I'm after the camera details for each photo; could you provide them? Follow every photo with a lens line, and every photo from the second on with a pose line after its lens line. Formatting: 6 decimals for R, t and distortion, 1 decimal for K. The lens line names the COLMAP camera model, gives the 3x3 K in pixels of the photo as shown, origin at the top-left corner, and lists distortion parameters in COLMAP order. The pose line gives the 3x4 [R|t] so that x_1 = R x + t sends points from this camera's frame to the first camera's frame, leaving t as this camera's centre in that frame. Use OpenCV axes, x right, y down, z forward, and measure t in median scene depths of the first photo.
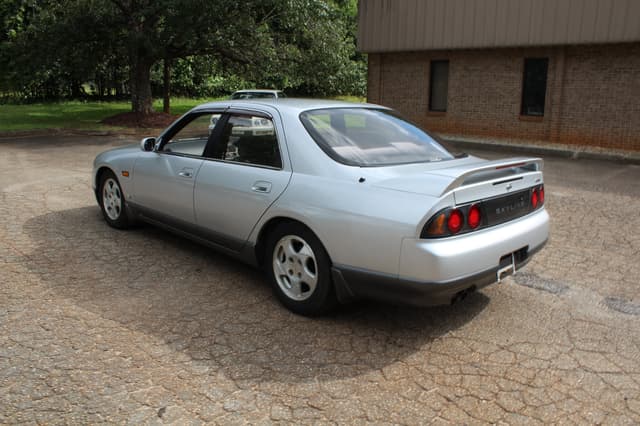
lens RADIAL K [[537.8, 0, 319.8], [0, 537.8, 215.7], [0, 0, 1]] dist [-0.160409, 0.133788]
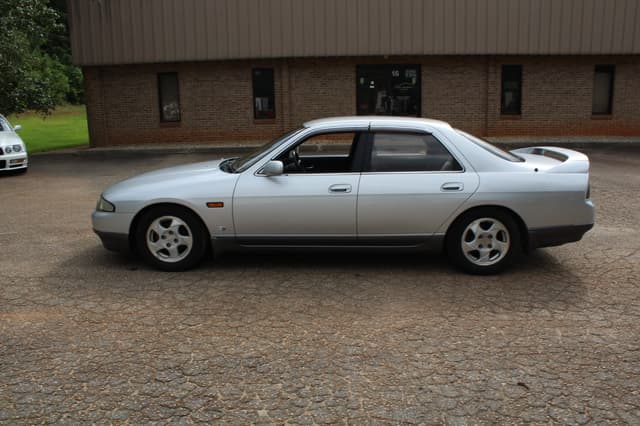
lens RADIAL K [[537.8, 0, 317.9], [0, 537.8, 216.1], [0, 0, 1]] dist [-0.160409, 0.133788]
pose [[0.737516, -0.171404, 0.653215, -0.991405], [0.177711, 0.982422, 0.057143, -0.096177], [-0.651528, 0.073940, 0.755013, 0.211544]]
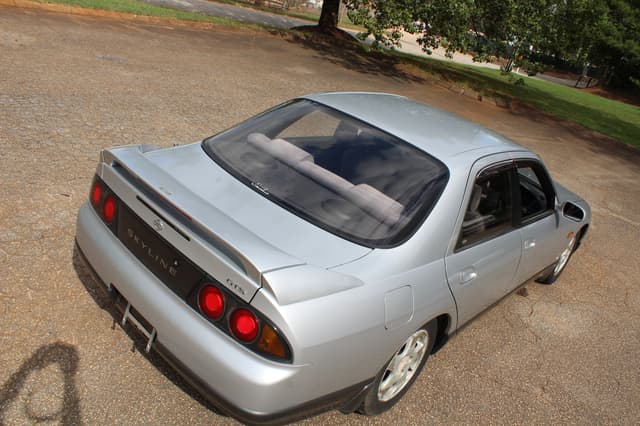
lens RADIAL K [[537.8, 0, 320.1], [0, 537.8, 213.7], [0, 0, 1]] dist [-0.160409, 0.133788]
pose [[0.048852, 0.391435, -0.918908, 0.753115], [-0.462616, 0.824242, 0.326515, -0.293567], [0.885212, 0.409151, 0.221350, 0.773608]]
